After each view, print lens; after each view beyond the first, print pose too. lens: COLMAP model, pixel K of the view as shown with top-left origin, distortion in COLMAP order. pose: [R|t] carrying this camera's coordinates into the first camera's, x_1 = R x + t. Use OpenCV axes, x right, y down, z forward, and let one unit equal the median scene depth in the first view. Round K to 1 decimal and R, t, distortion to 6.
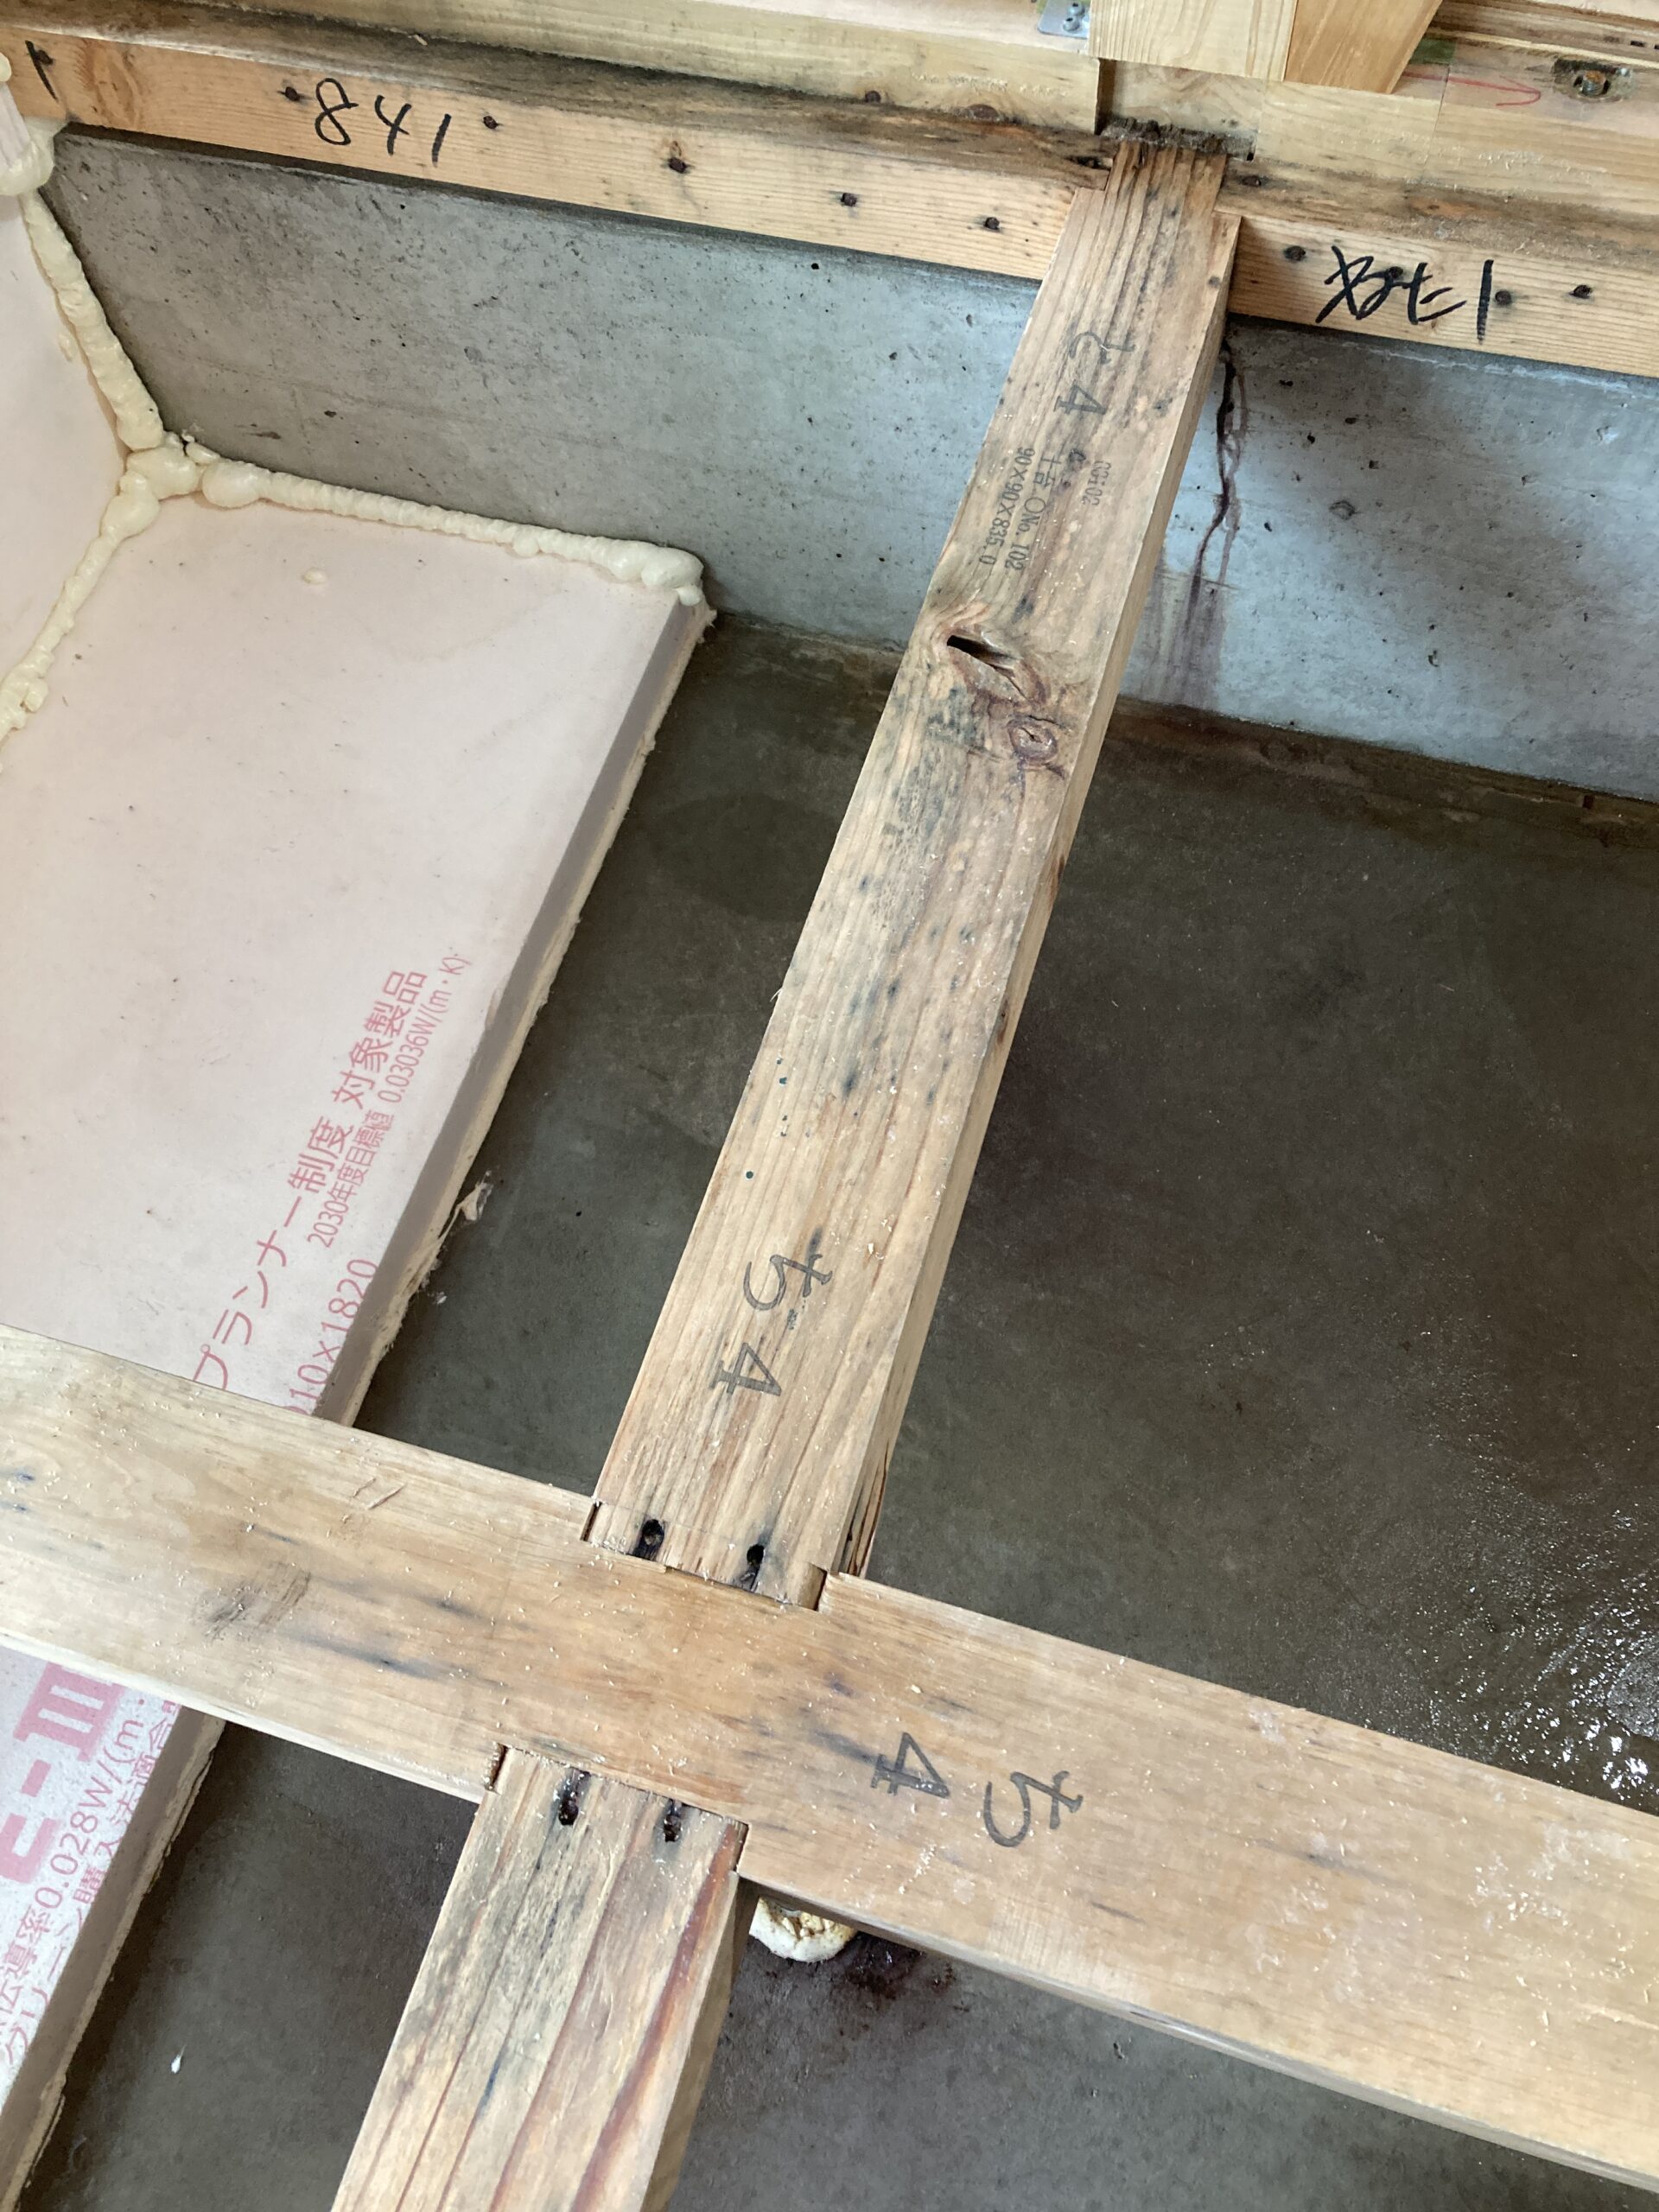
lens RADIAL K [[1817.4, 0, 835.4], [0, 1817.4, 1103.3], [0, 0, 1]] dist [0.014146, -0.006292]
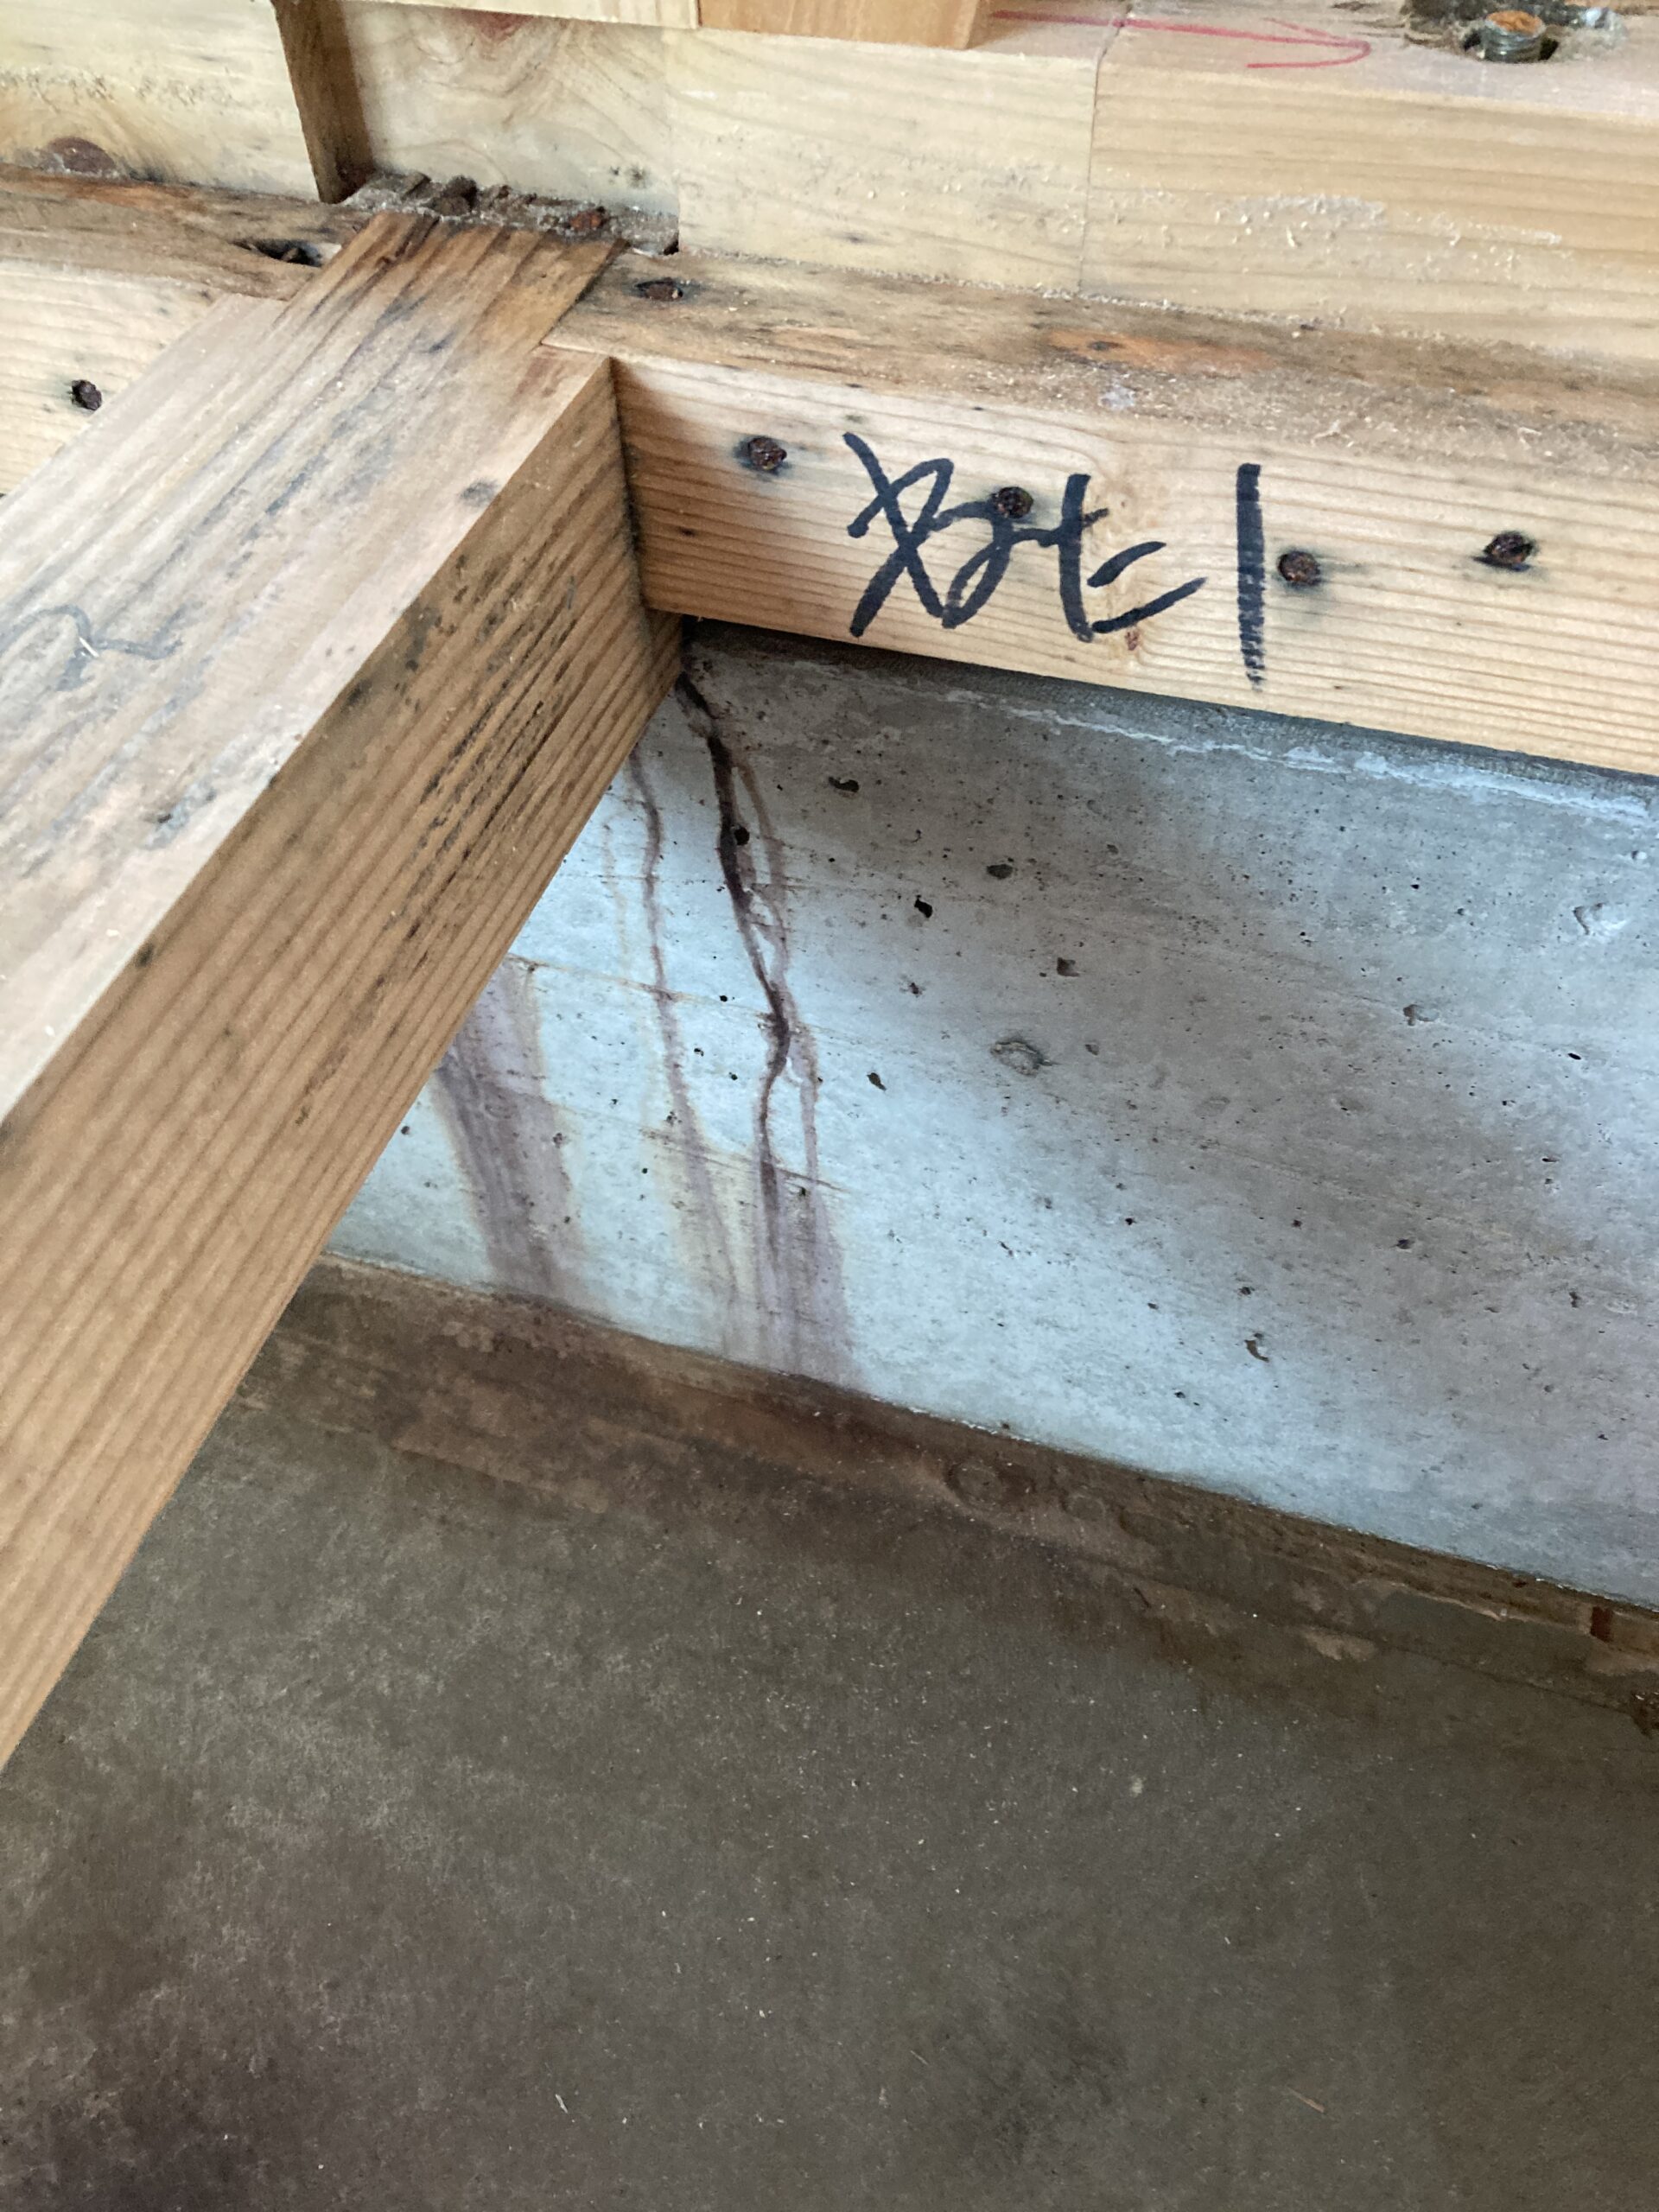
lens RADIAL K [[1817.4, 0, 825.3], [0, 1817.4, 1112.6], [0, 0, 1]] dist [0.014146, -0.006292]
pose [[0.999591, 0.027760, -0.006866, 0.255088], [-0.028586, 0.976584, -0.213228, -0.233858], [0.000786, 0.213337, 0.976978, 0.613548]]
